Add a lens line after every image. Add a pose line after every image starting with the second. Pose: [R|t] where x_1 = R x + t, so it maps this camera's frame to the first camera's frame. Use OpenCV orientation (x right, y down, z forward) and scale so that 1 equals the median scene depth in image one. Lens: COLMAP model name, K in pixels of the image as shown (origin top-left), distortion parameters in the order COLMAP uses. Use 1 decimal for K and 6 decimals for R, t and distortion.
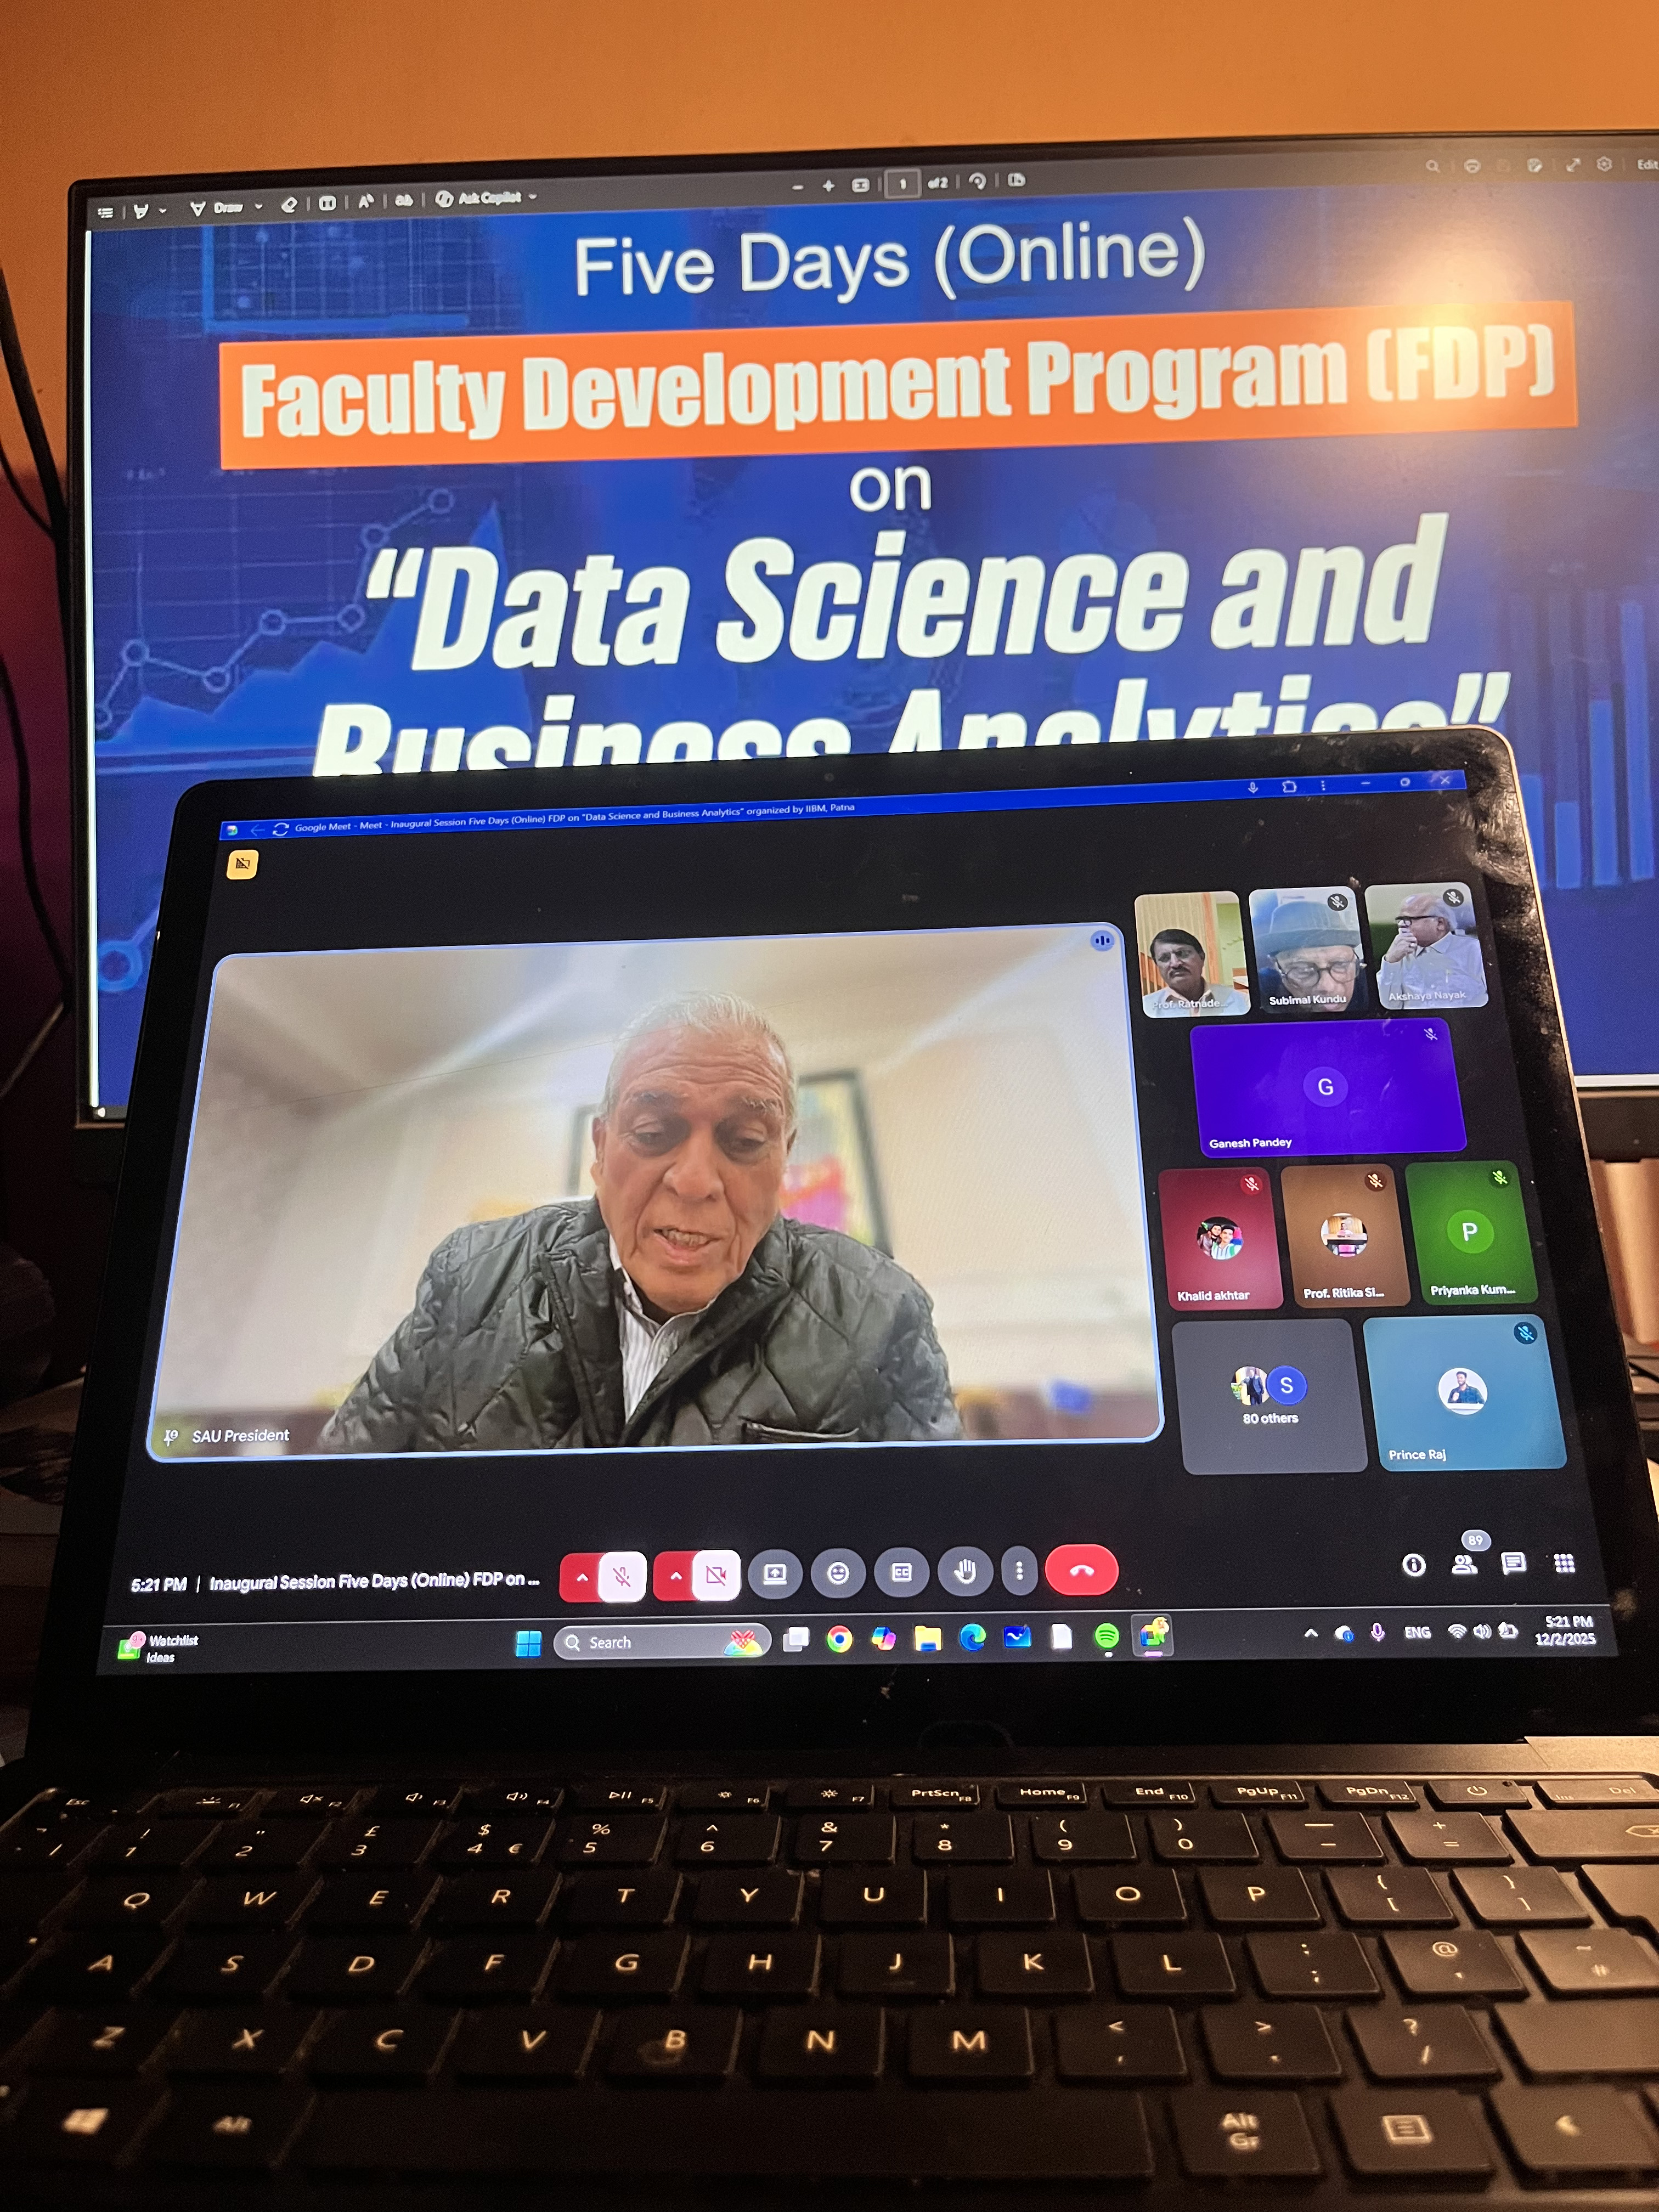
lens RADIAL K [[1729.4, 0, 834.3], [0, 1729.4, 1115.4], [0, 0, 1]] dist [0.006450, -0.000905]
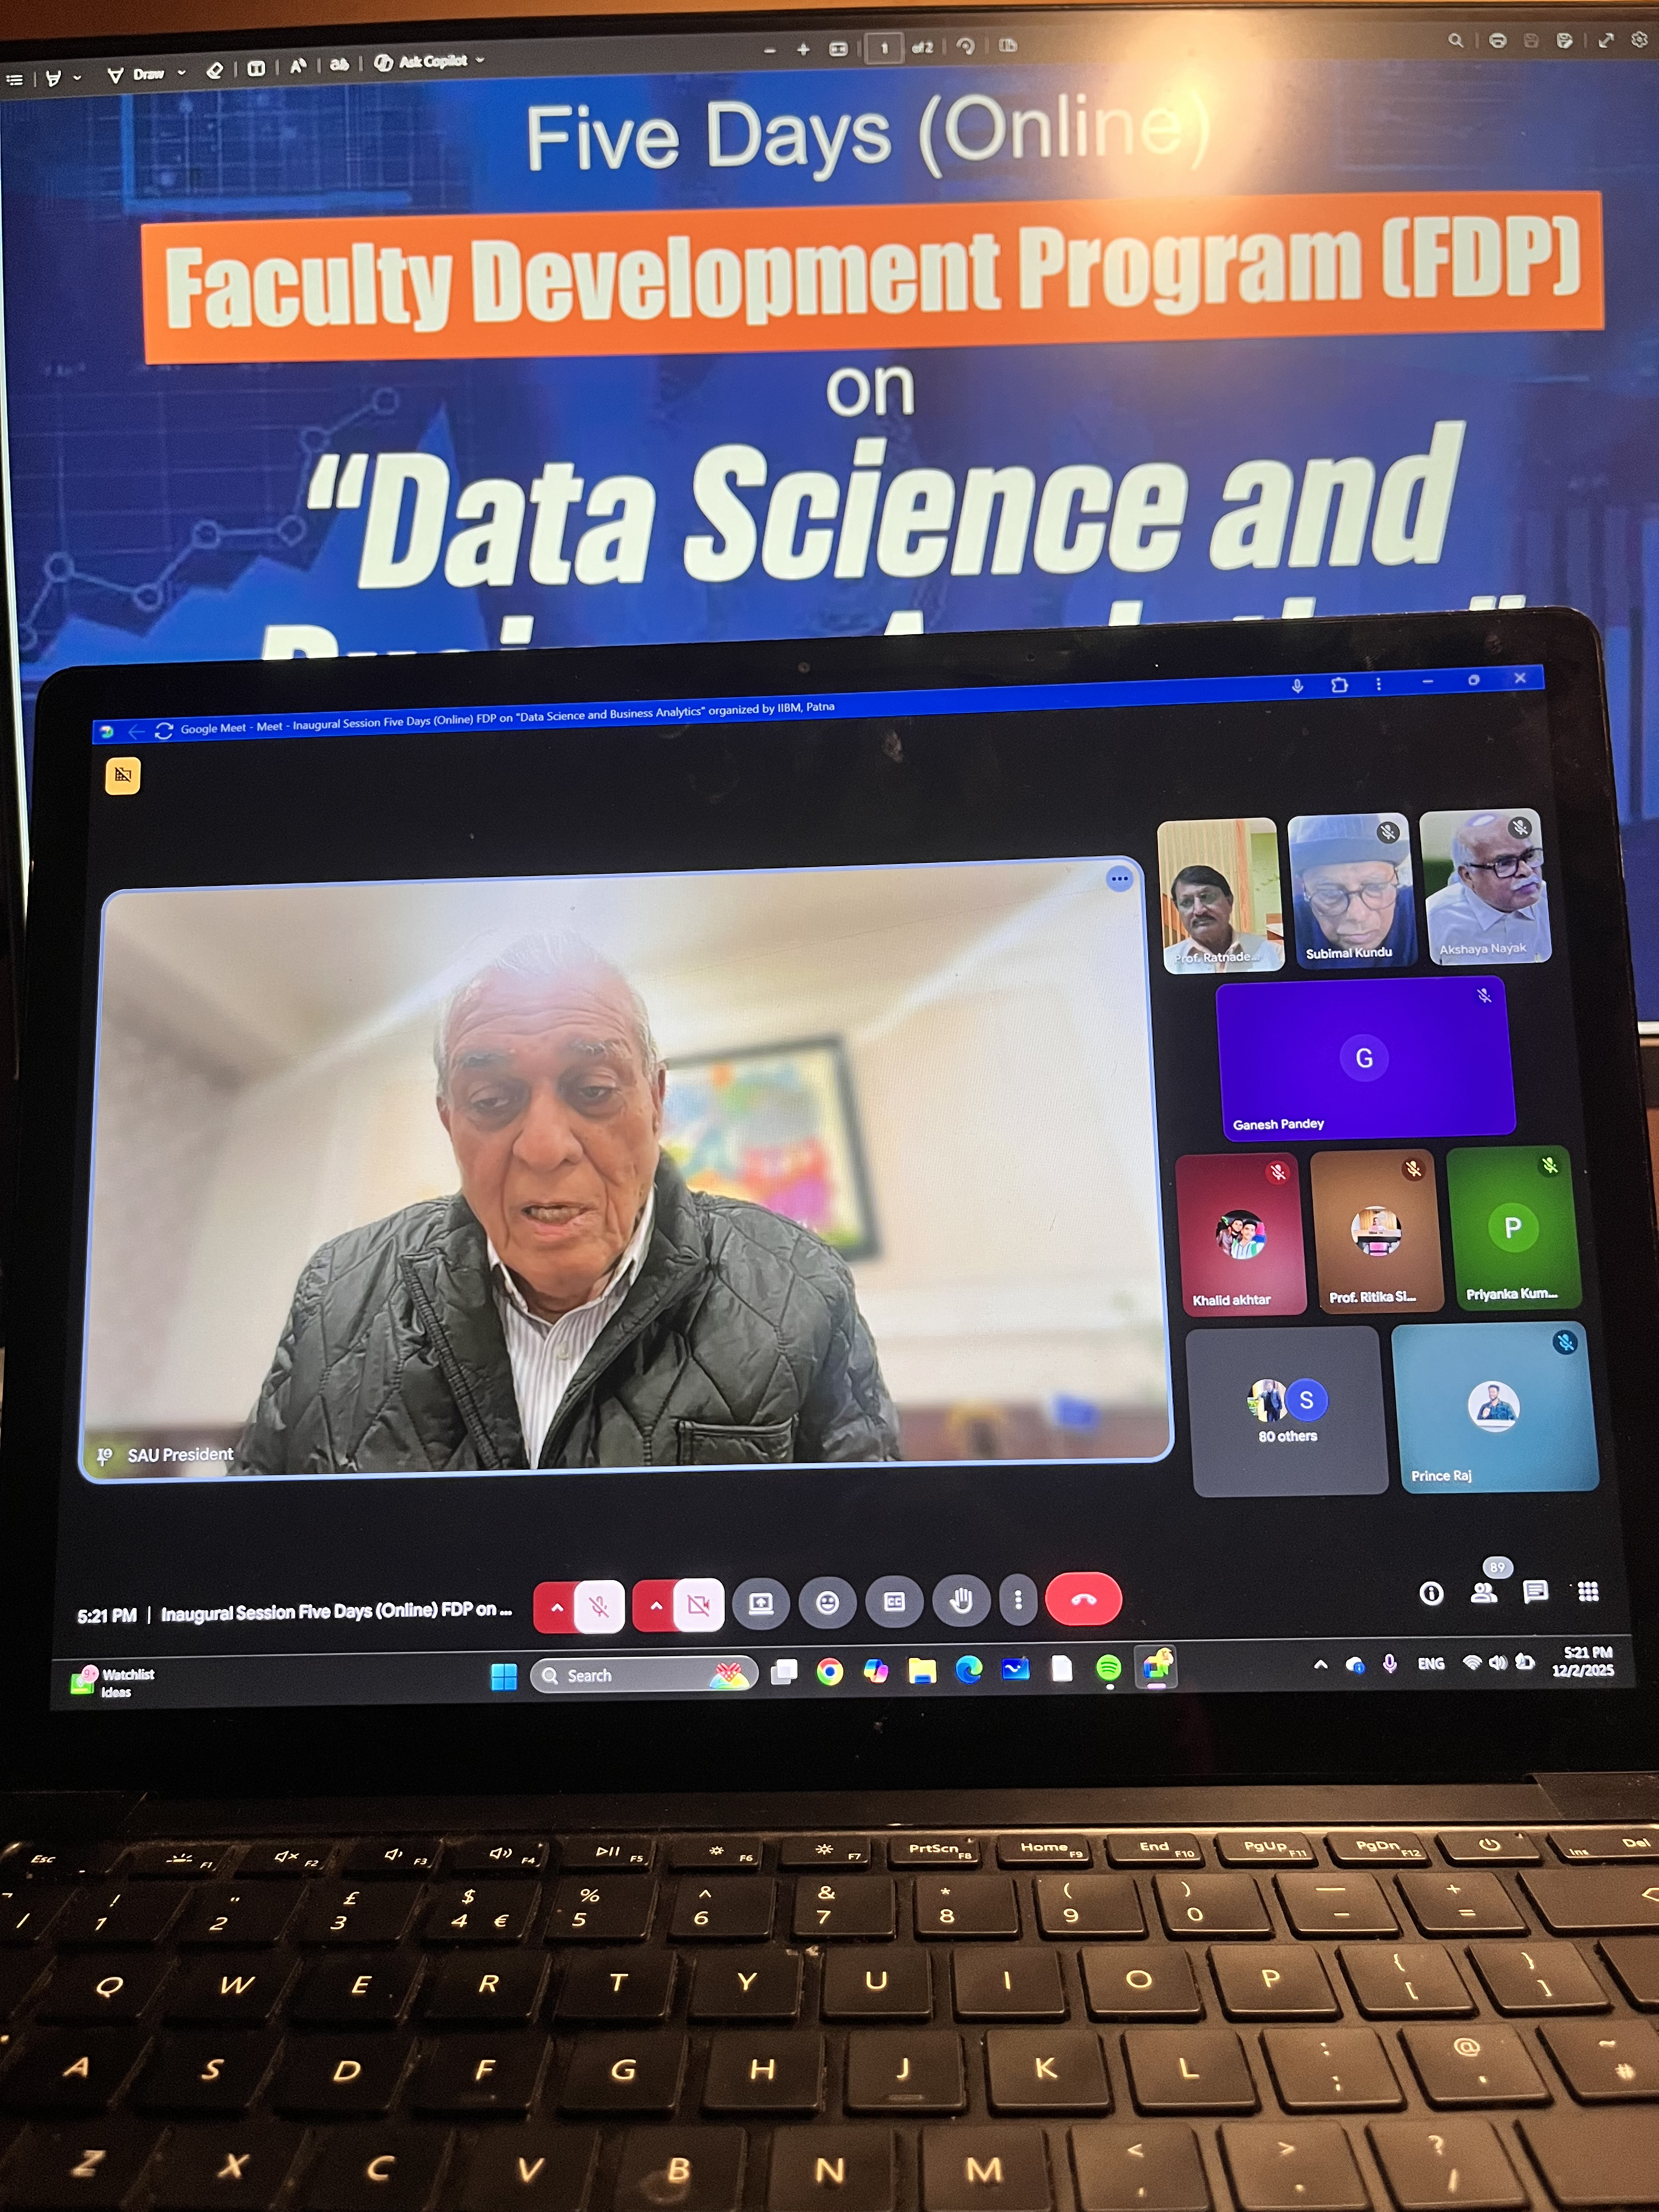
lens RADIAL K [[1719.3, 0, 819.3], [0, 1719.3, 1110.8], [0, 0, 1]] dist [0.056800, -0.105331]
pose [[0.999832, -0.001795, 0.018220, -0.012645], [0.000200, 0.996192, 0.087189, -0.057474], [-0.018307, -0.087171, 0.996025, 0.039619]]
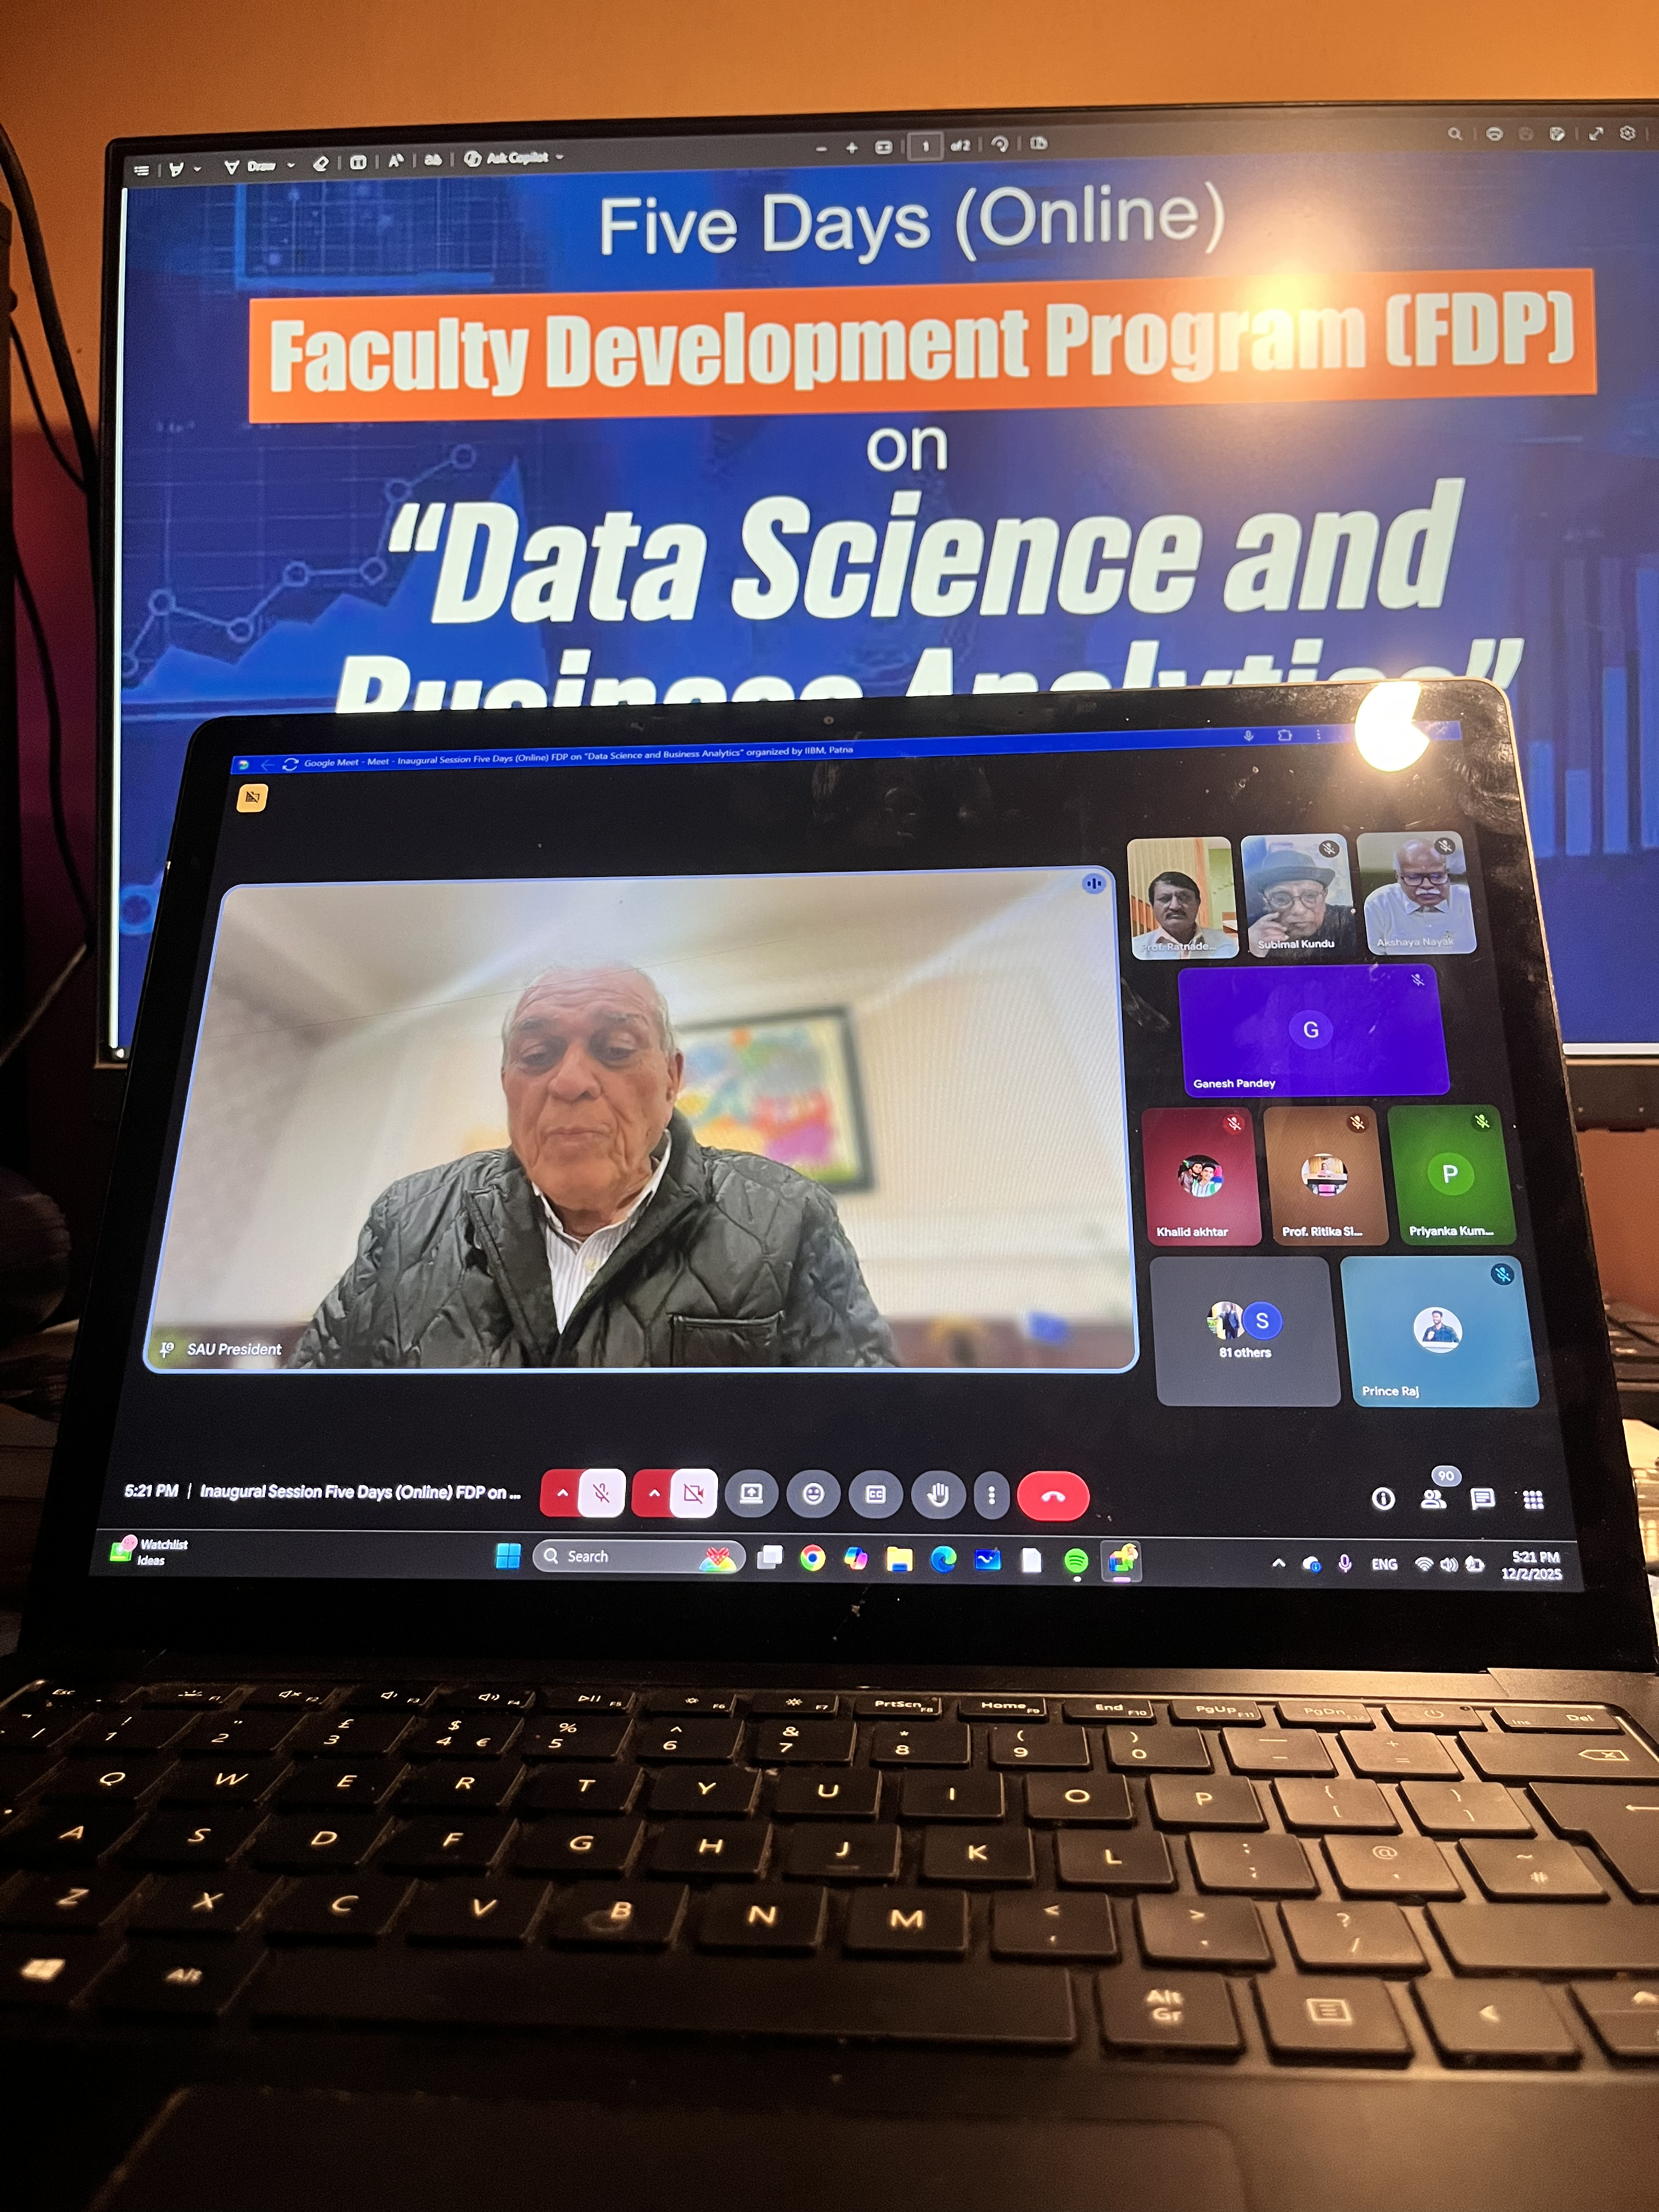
lens RADIAL K [[1729.4, 0, 834.3], [0, 1729.4, 1115.4], [0, 0, 1]] dist [0.006450, -0.000905]
pose [[0.999547, 0.019322, -0.023062, 0.020762], [-0.019282, 0.999812, 0.001956, 0.024717], [0.023096, -0.001511, 0.999732, -0.008927]]
